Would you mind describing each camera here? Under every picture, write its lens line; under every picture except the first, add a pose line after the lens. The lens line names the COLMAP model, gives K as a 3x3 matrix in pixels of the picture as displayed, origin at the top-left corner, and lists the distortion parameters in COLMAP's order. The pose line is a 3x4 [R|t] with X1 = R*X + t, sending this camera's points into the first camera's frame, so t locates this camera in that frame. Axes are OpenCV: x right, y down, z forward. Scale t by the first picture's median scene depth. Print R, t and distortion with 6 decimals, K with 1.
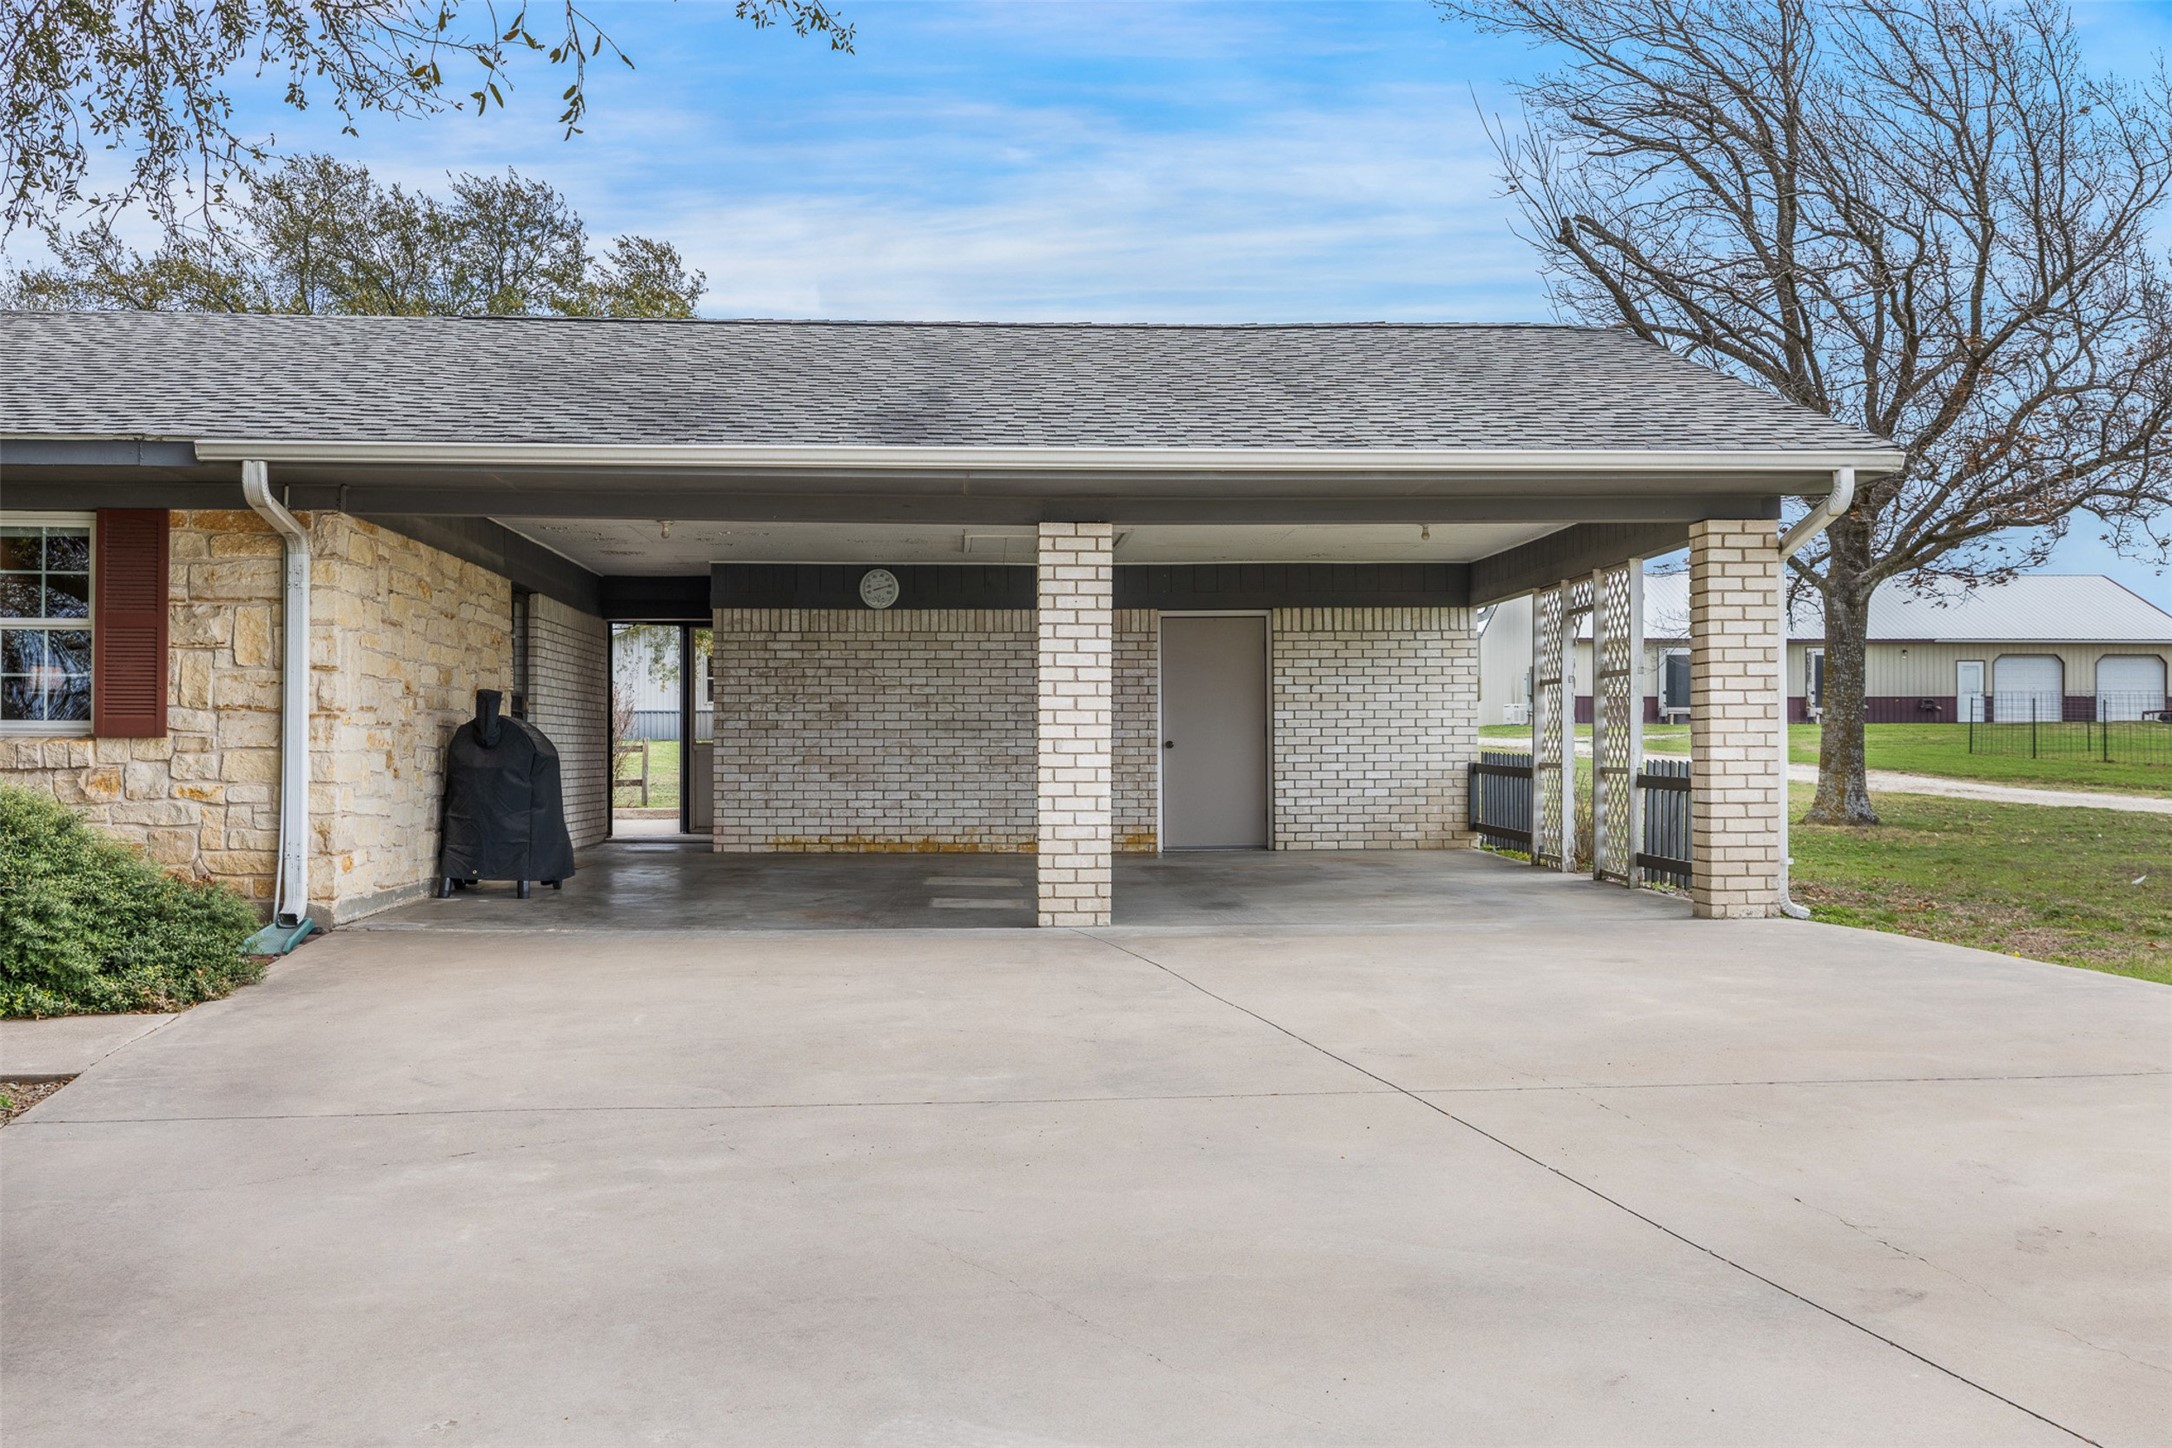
lens RADIAL K [[2120.0, 0, 1087.7], [0, 2120.0, 724.2], [0, 0, 1]] dist [0.021432, 0.000000]
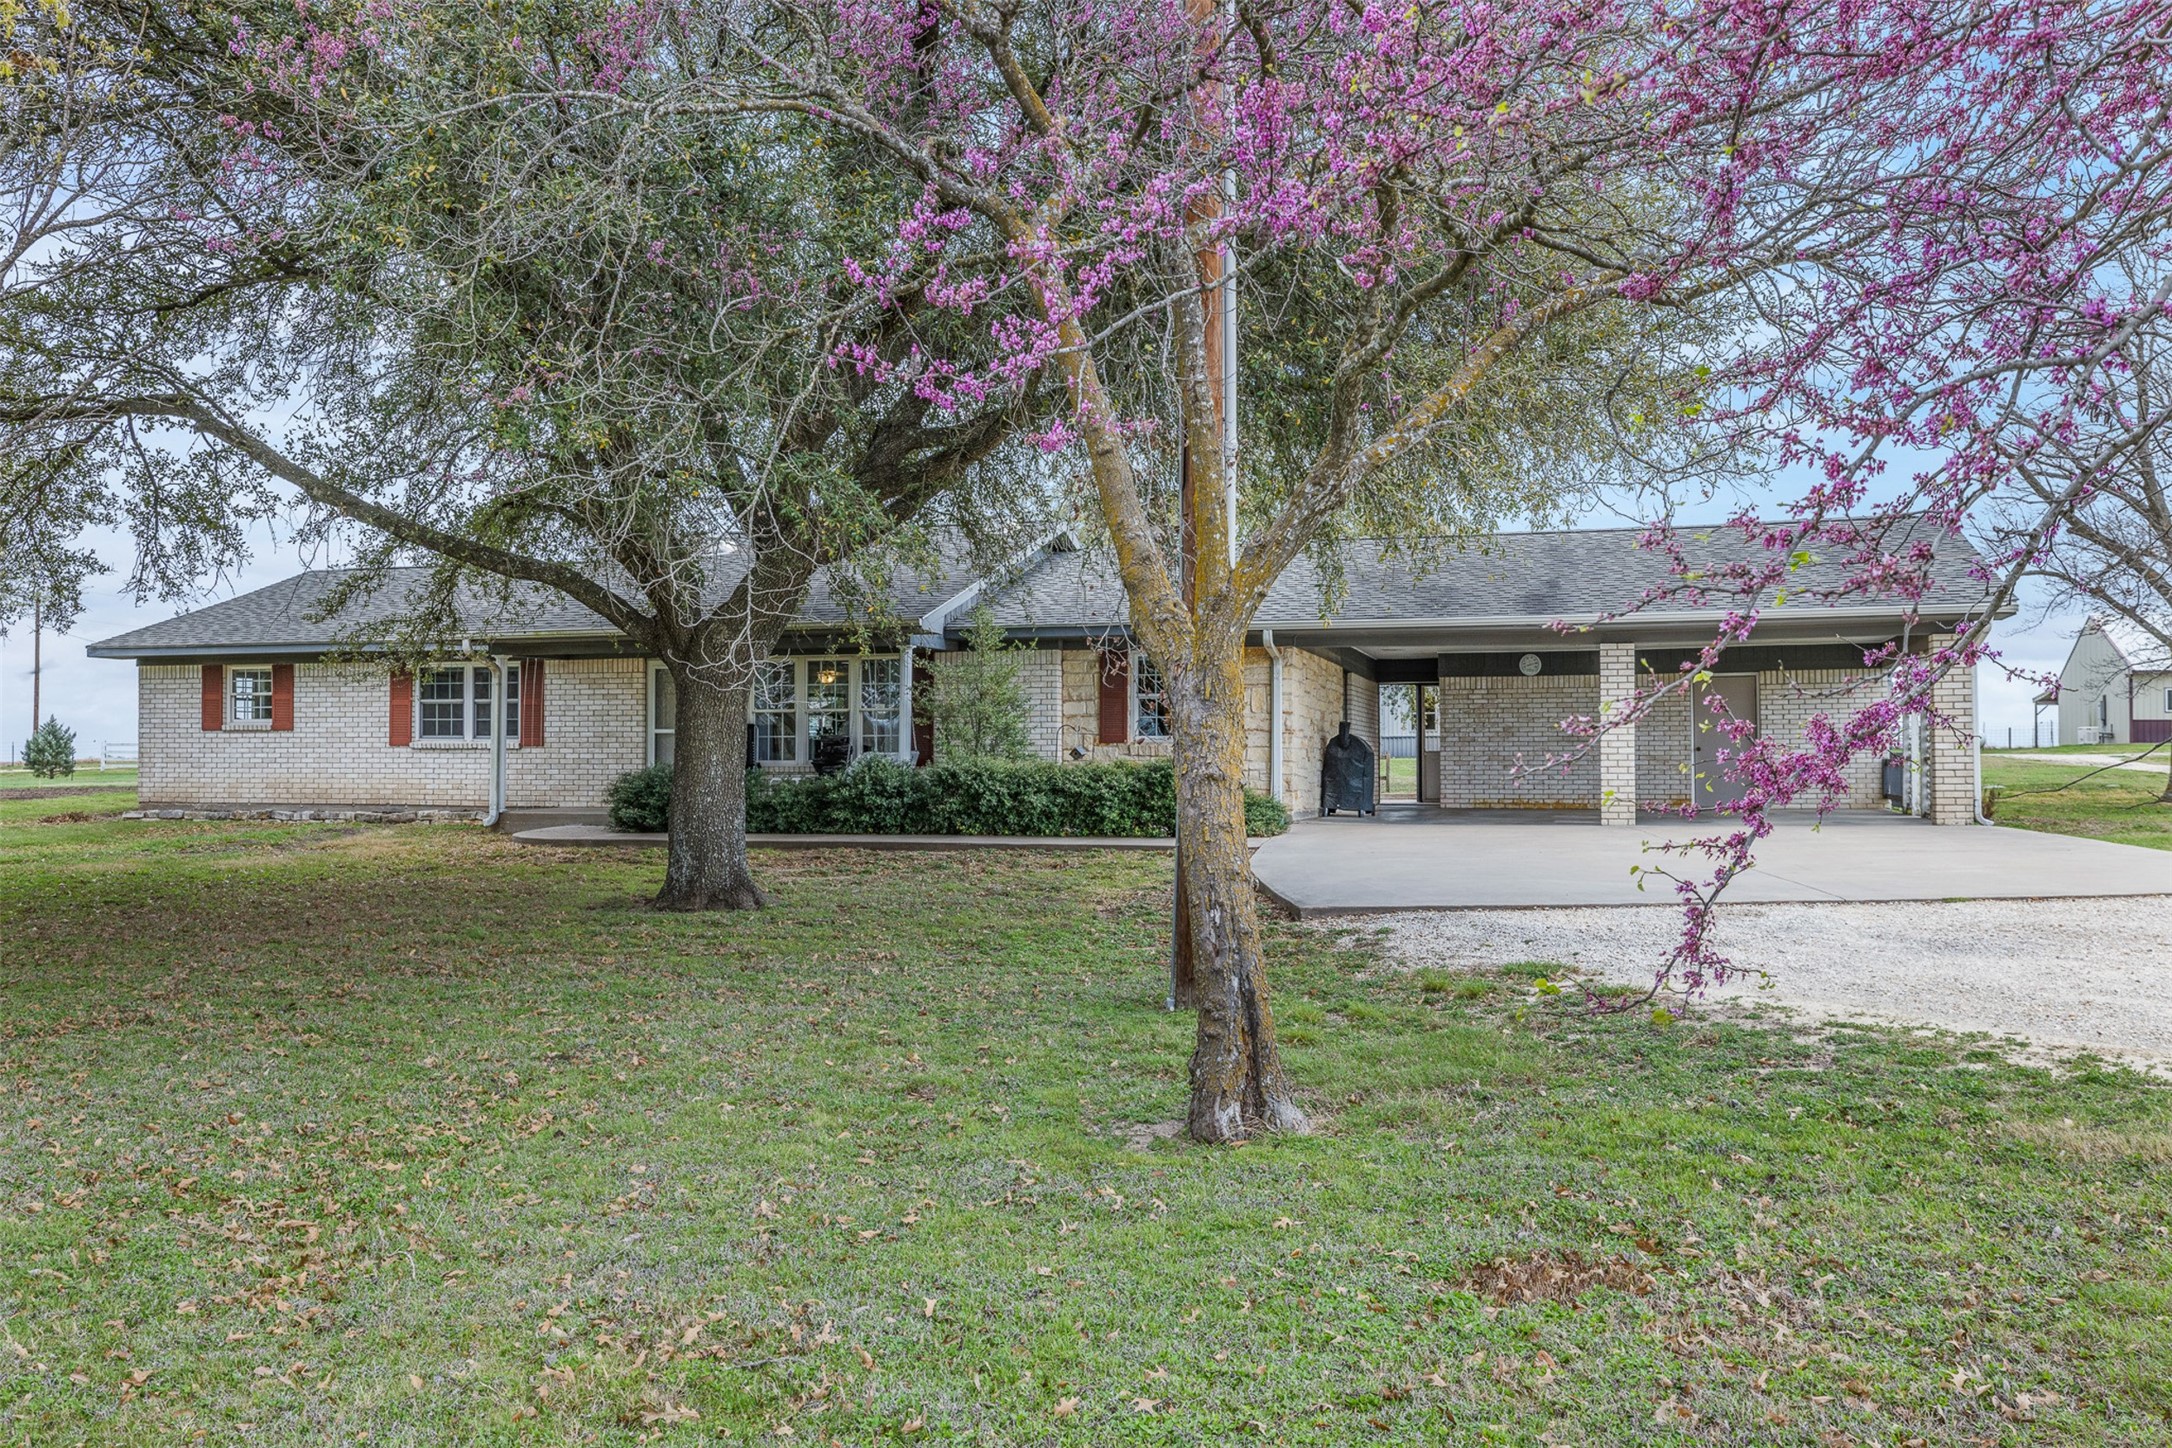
lens RADIAL K [[1862.5, 0, 1087.0], [0, 1862.5, 729.4], [0, 0, 1]] dist [-0.001997, 0.006596]
pose [[0.943011, -0.008866, -0.332645, 0.103436], [0.004772, 0.999903, -0.013121, 0.015581], [0.332729, 0.010786, 0.942961, -0.886256]]
